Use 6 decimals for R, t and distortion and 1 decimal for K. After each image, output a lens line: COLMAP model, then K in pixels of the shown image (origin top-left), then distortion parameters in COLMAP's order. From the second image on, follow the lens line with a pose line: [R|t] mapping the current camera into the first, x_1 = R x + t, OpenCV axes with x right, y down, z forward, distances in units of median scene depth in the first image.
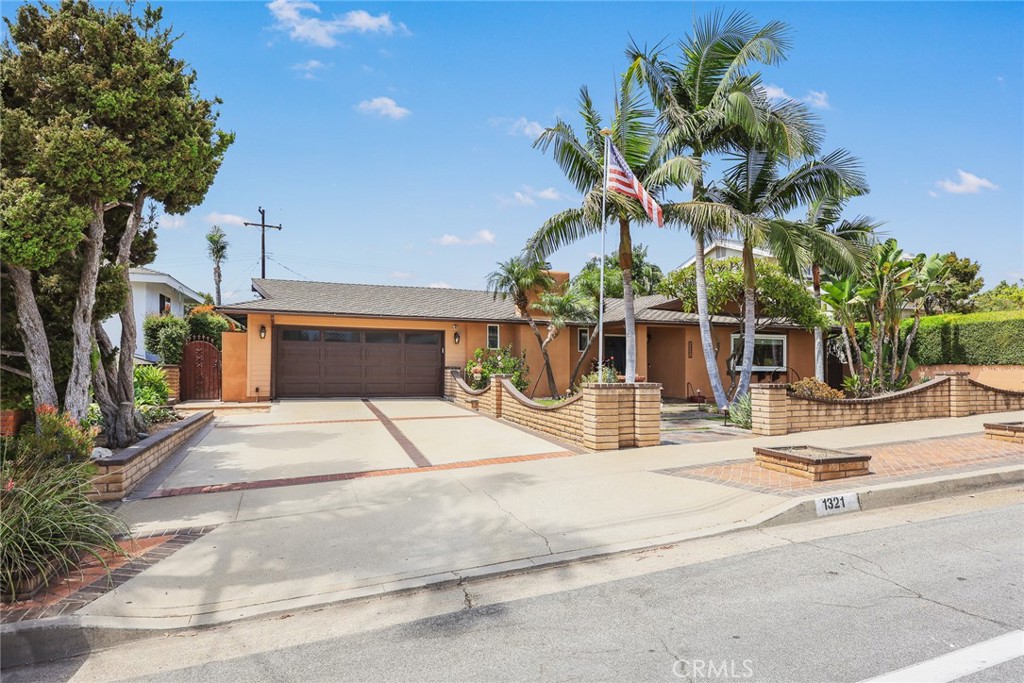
lens RADIAL K [[533.4, 0, 466.3], [0, 533.4, 340.7], [0, 0, 1]] dist [-0.001809, -0.000223]
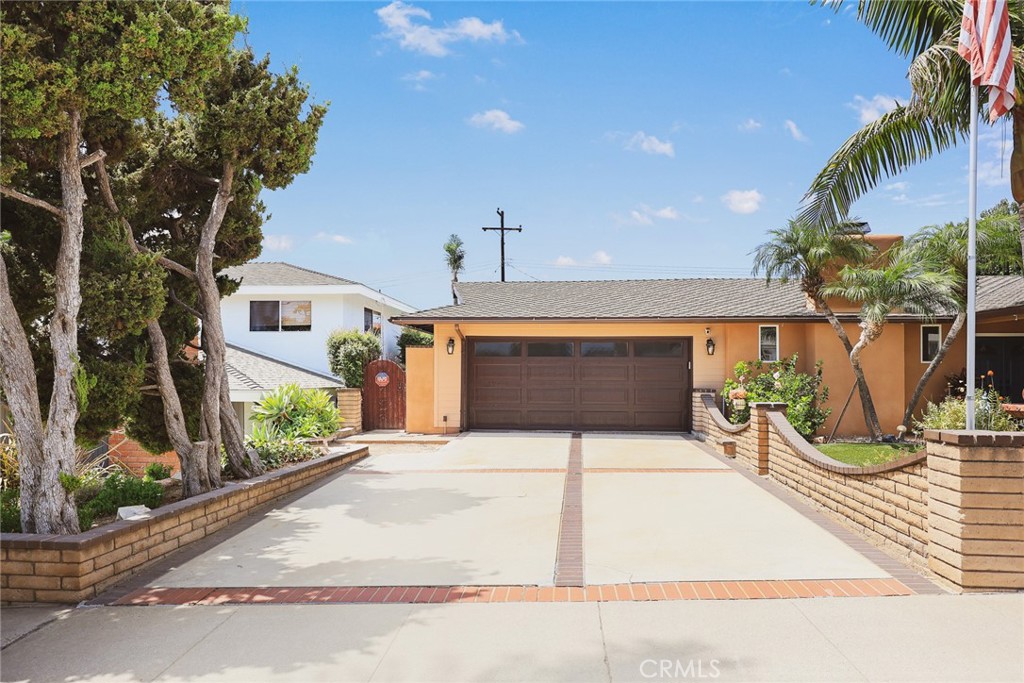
lens RADIAL K [[609.6, 0, 509.8], [0, 609.6, 369.9], [0, 0, 1]] dist [0.001128, 0.001343]
pose [[0.924536, -0.015201, -0.380792, 0.047299], [0.023570, 0.999572, 0.017322, 0.005627], [0.380365, -0.024990, 0.924499, 0.203404]]
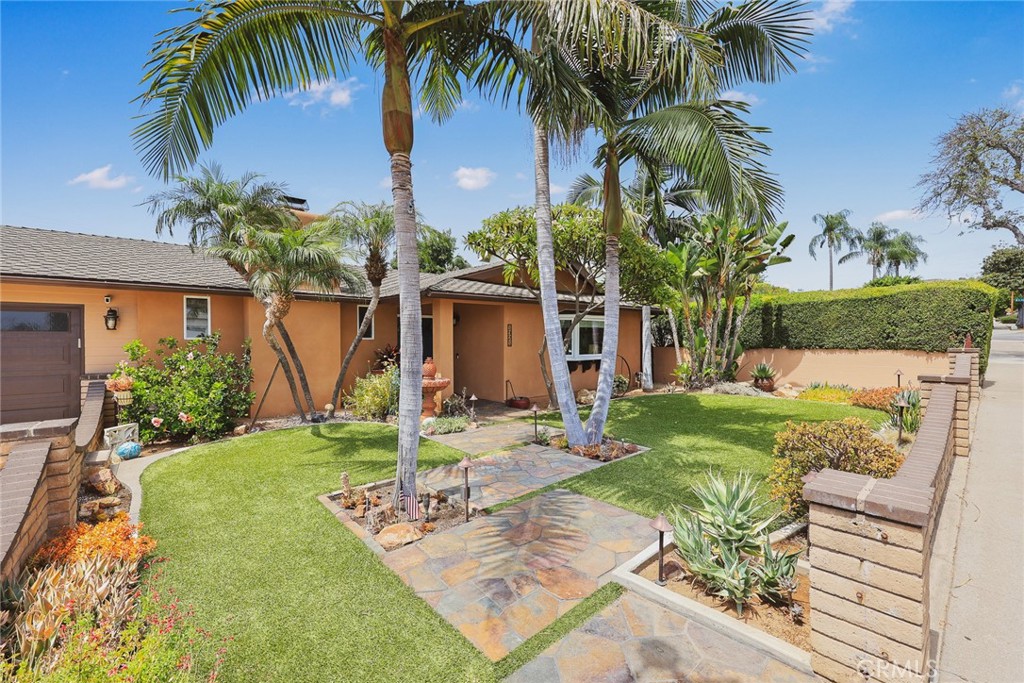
lens RADIAL K [[415.2, 0, 508.8], [0, 415.2, 330.7], [0, 0, 1]] dist [-0.000344, 0.000069]
pose [[0.901014, -0.011218, 0.433645, 0.181937], [0.002770, 0.999794, 0.020109, -0.001209], [-0.433781, -0.016917, 0.900860, 0.517869]]
